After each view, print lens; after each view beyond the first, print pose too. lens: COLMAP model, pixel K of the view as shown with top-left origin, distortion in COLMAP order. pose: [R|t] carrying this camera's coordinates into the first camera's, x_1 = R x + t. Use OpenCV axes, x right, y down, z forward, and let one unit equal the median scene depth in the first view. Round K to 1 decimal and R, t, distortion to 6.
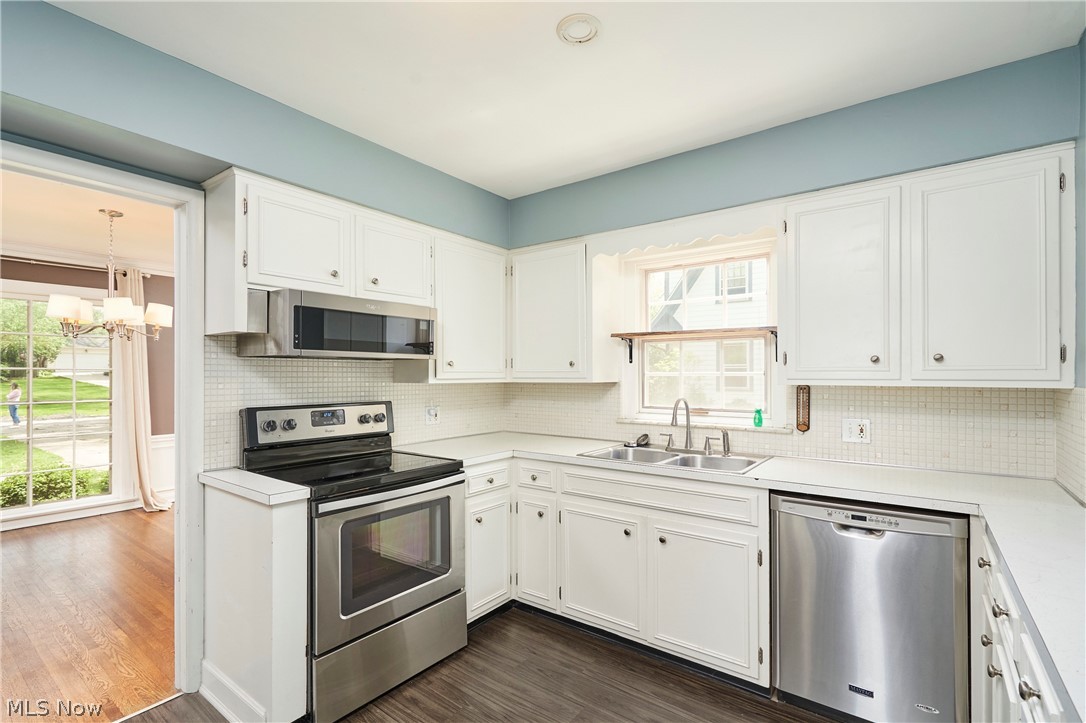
lens RADIAL K [[505.5, 0, 545.6], [0, 505.5, 371.9], [0, 0, 1]] dist [0.003150, 0.000812]
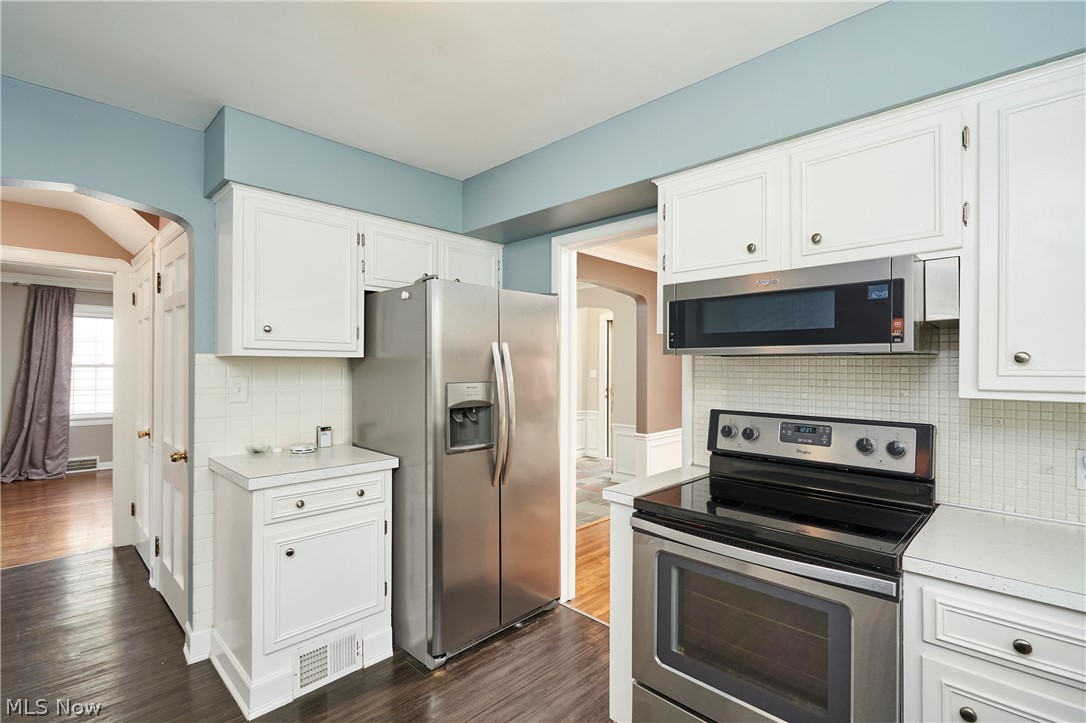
lens RADIAL K [[505.5, 0, 542.7], [0, 505.5, 365.6], [0, 0, 1]] dist [0.003150, 0.000812]
pose [[-0.134317, -0.001854, -0.990937, 0.316320], [-0.002845, 0.999995, -0.001486, -0.007758], [0.990934, 0.002620, -0.134321, 0.615164]]
